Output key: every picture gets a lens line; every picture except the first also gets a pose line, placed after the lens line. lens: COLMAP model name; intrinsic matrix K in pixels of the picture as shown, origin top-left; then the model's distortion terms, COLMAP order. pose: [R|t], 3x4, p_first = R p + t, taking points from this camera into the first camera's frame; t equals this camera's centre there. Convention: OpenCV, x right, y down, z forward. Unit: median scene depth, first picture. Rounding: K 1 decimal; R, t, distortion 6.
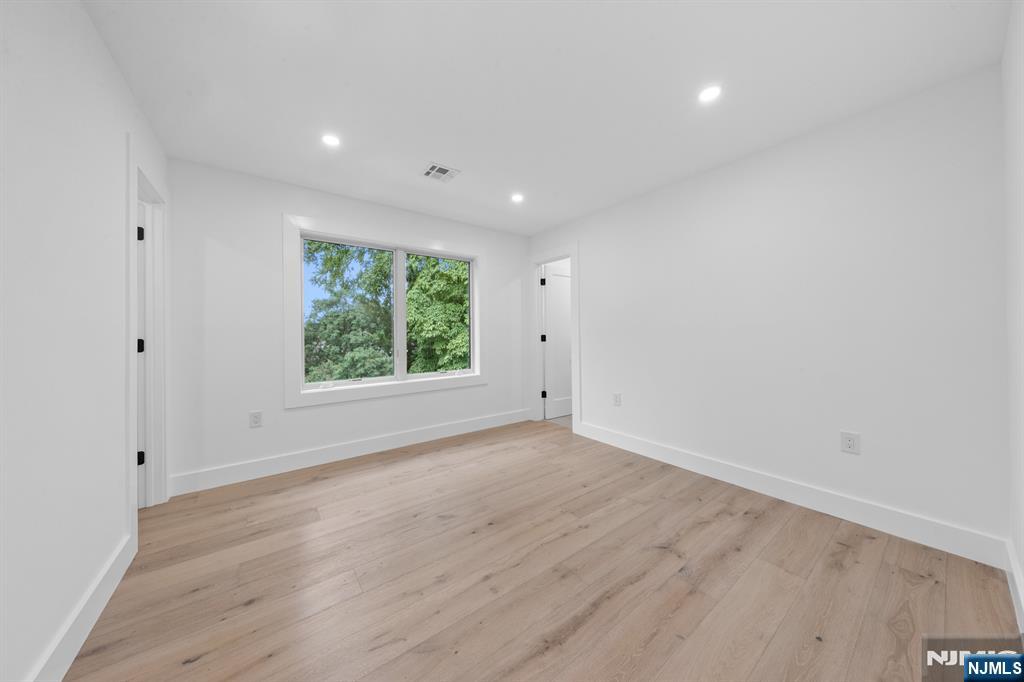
lens RADIAL K [[322.8, 0, 512.5], [0, 322.8, 333.4], [0, 0, 1]] dist [0.008266, -0.001260]
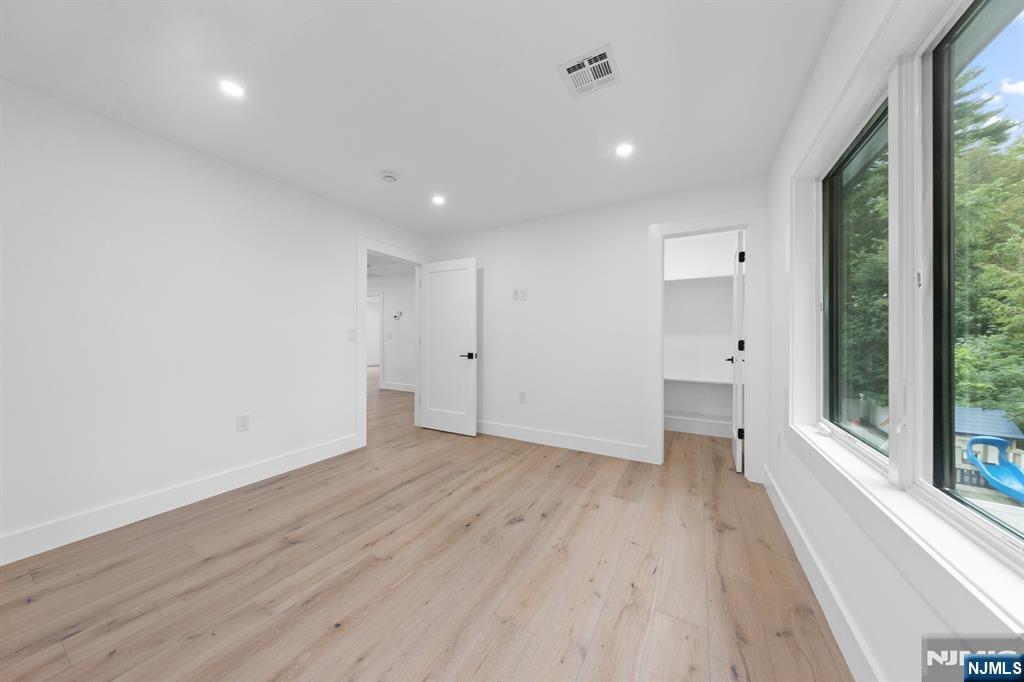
lens RADIAL K [[322.8, 0, 508.4], [0, 322.8, 339.2], [0, 0, 1]] dist [0.008266, -0.001260]
pose [[-0.916429, 0.007279, -0.400131, 0.219046], [0.003693, 0.999946, 0.009731, -0.004888], [0.400181, 0.007440, -0.916406, 1.983408]]
